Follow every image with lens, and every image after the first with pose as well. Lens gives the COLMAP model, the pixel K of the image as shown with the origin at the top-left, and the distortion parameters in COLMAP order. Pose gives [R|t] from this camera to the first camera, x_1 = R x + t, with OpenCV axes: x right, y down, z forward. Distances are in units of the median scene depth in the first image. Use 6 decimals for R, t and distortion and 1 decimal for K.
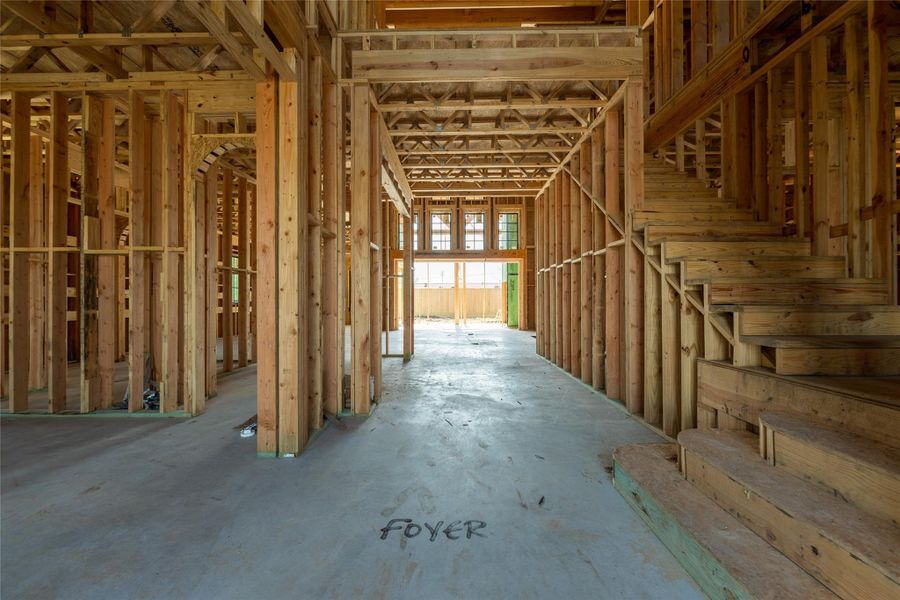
lens RADIAL K [[359.7, 0, 446.9], [0, 359.7, 299.2], [0, 0, 1]] dist [0.000728, -0.000043]
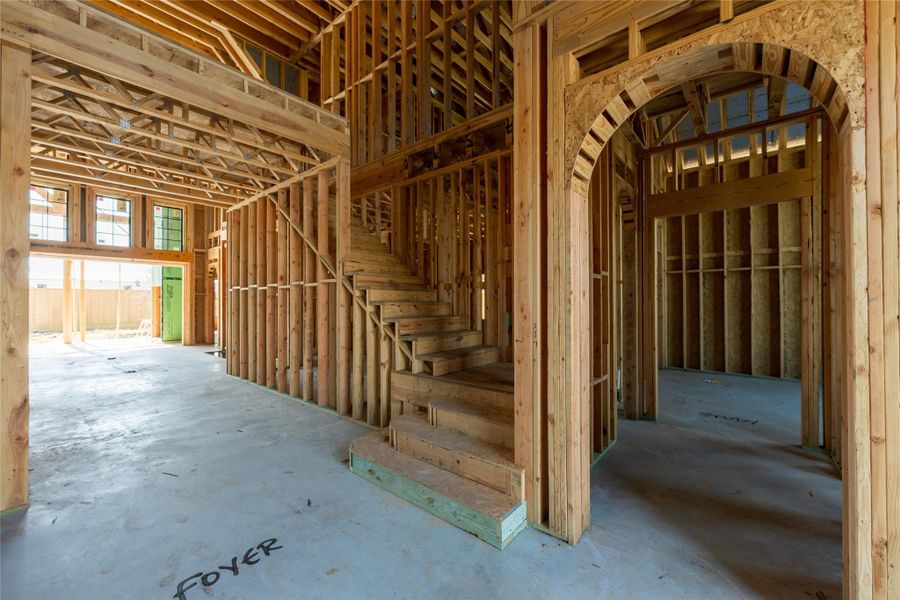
lens RADIAL K [[359.7, 0, 446.9], [0, 359.7, 299.2], [0, 0, 1]] dist [0.000728, -0.000043]
pose [[0.636214, 0.004925, 0.771497, -0.314134], [-0.003466, 0.999988, -0.003525, -0.123777], [-0.771505, -0.000432, 0.636224, -0.148484]]
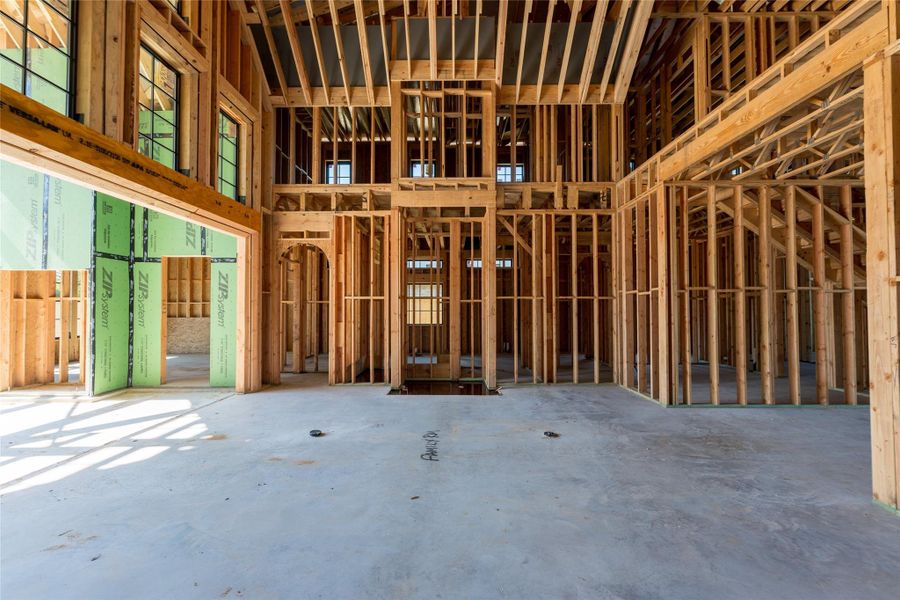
lens RADIAL K [[359.7, 0, 446.9], [0, 359.7, 299.2], [0, 0, 1]] dist [0.000728, -0.000043]
pose [[-0.009144, 0.028493, 0.999552, -1.210030], [-0.008354, 0.999557, -0.028569, -0.092236], [-0.999923, -0.008611, -0.008902, 3.867528]]
